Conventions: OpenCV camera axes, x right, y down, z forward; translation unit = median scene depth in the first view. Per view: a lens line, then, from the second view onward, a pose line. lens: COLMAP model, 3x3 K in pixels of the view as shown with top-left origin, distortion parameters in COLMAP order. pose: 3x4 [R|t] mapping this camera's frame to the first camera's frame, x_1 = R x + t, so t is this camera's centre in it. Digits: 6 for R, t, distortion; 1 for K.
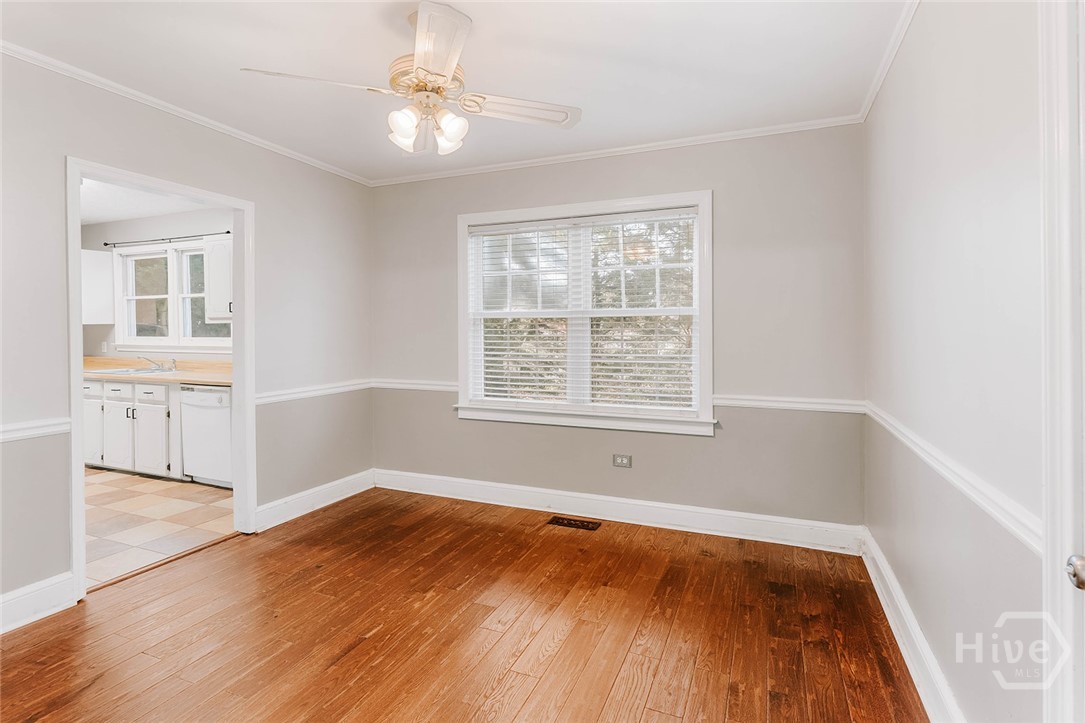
lens RADIAL K [[528.7, 0, 532.4], [0, 528.7, 335.0], [0, 0, 1]] dist [0.000537, -0.000585]
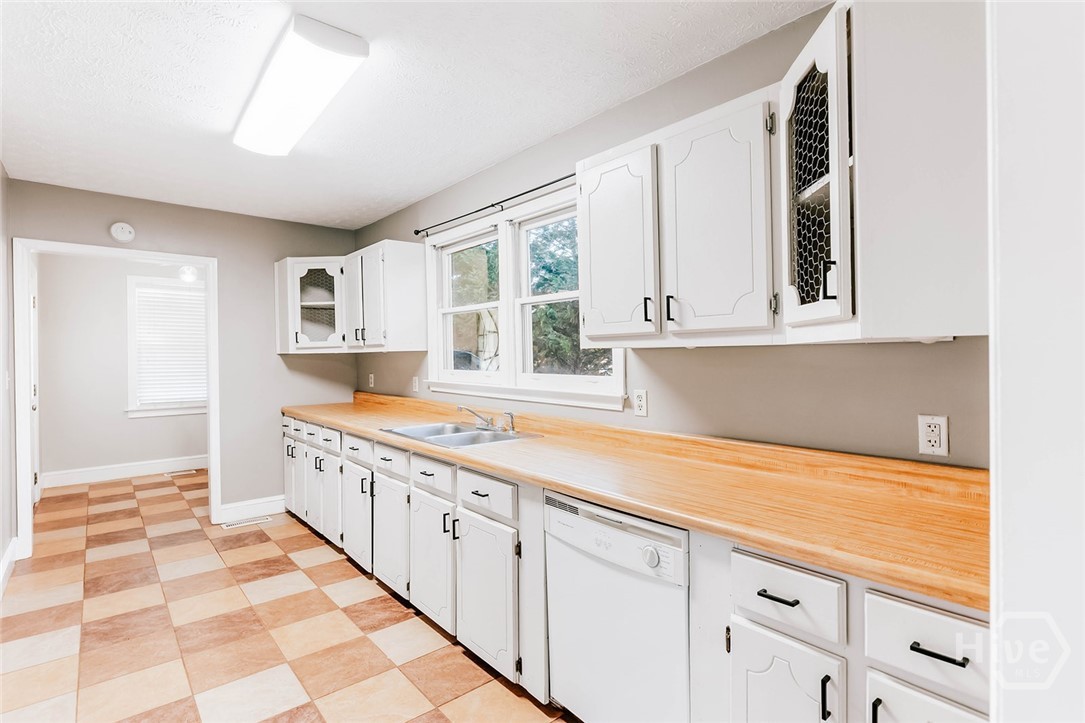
lens RADIAL K [[528.7, 0, 543.0], [0, 528.7, 358.6], [0, 0, 1]] dist [0.000537, -0.000585]
pose [[0.895529, -0.000459, -0.445003, -0.435563], [0.000473, 1.000000, -0.000080, -0.012927], [0.445003, -0.000139, 0.895529, 0.561485]]
